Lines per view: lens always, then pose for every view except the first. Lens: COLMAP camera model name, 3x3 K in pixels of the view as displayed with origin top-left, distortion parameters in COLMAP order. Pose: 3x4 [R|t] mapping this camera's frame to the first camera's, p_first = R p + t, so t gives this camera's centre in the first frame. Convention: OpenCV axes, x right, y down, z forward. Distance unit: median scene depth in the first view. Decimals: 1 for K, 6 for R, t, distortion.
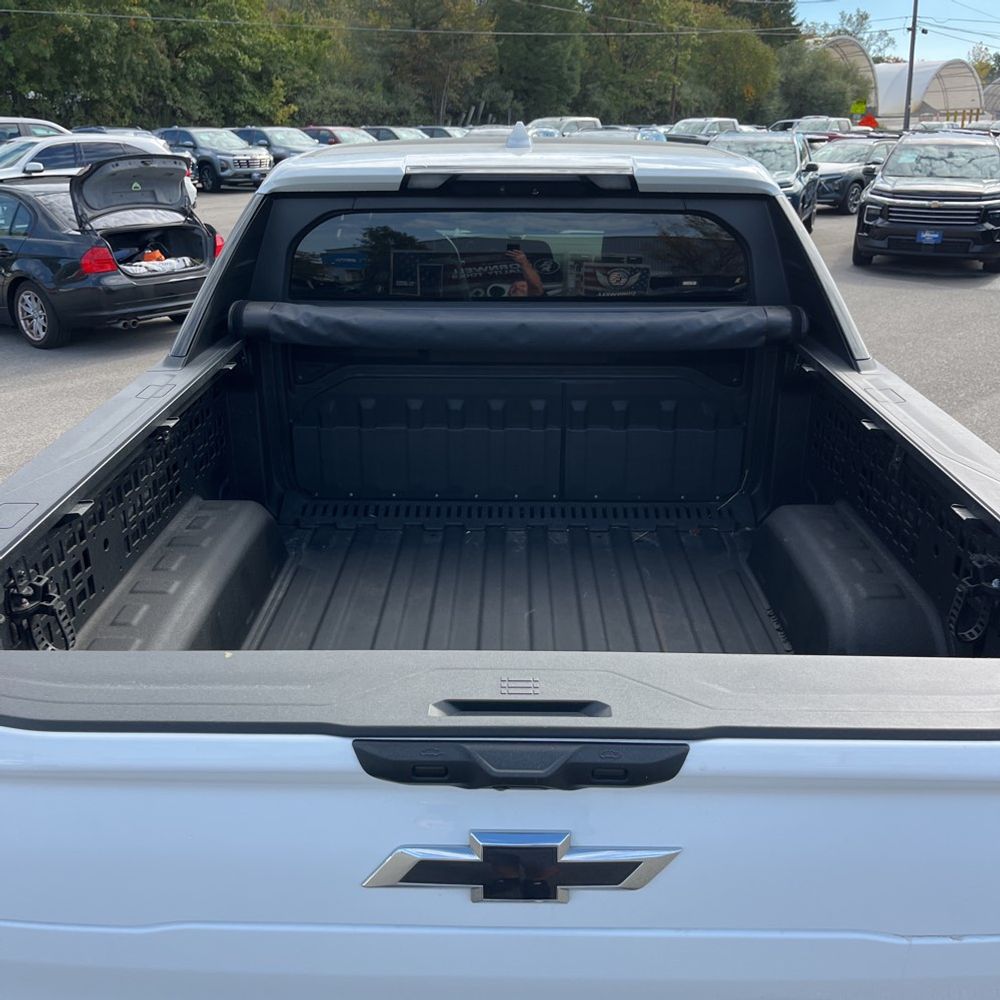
lens RADIAL K [[998.5, 0, 493.3], [0, 998.5, 495.1], [0, 0, 1]] dist [0.109628, -0.139903]
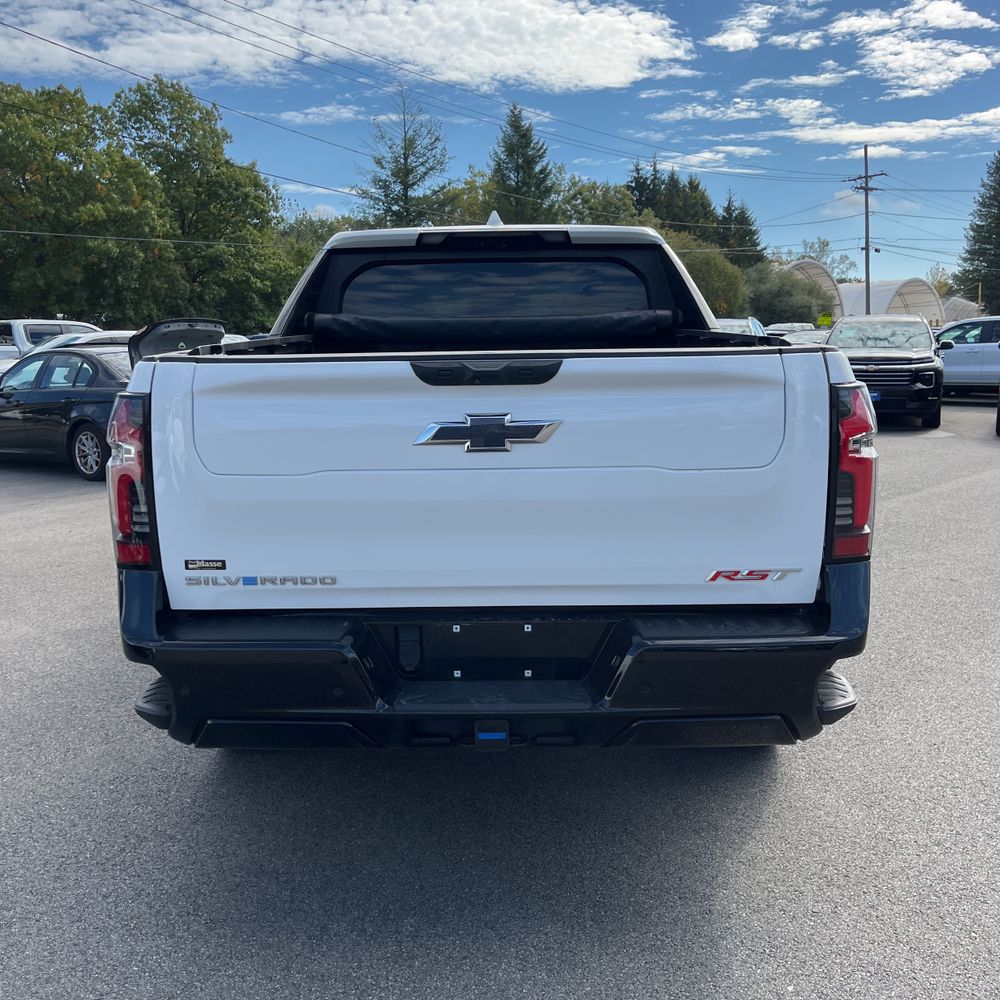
lens RADIAL K [[1013.7, 0, 486.6], [0, 1013.7, 500.7], [0, 0, 1]] dist [0.055069, -0.060266]
pose [[0.999879, -0.015512, -0.000766, 0.002071], [0.015048, 0.979841, -0.199212, 0.080153], [0.003840, 0.199177, 0.979956, -0.090533]]
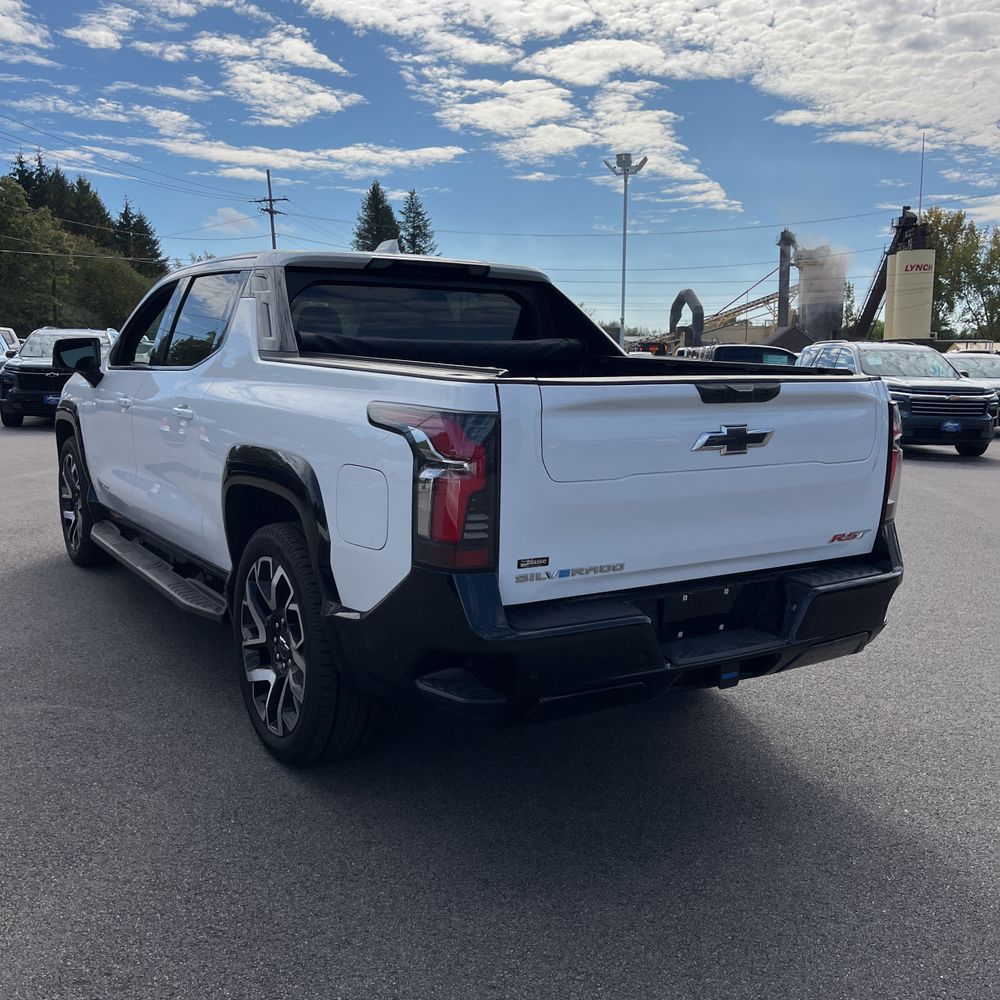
lens RADIAL K [[1023.0, 0, 488.3], [0, 1023.0, 515.1], [0, 0, 1]] dist [0.049009, -0.054512]
pose [[0.831970, -0.077170, 0.549427, -0.178441], [0.182379, 0.973287, -0.139464, 0.071734], [-0.523988, 0.216234, 0.823820, -0.076903]]
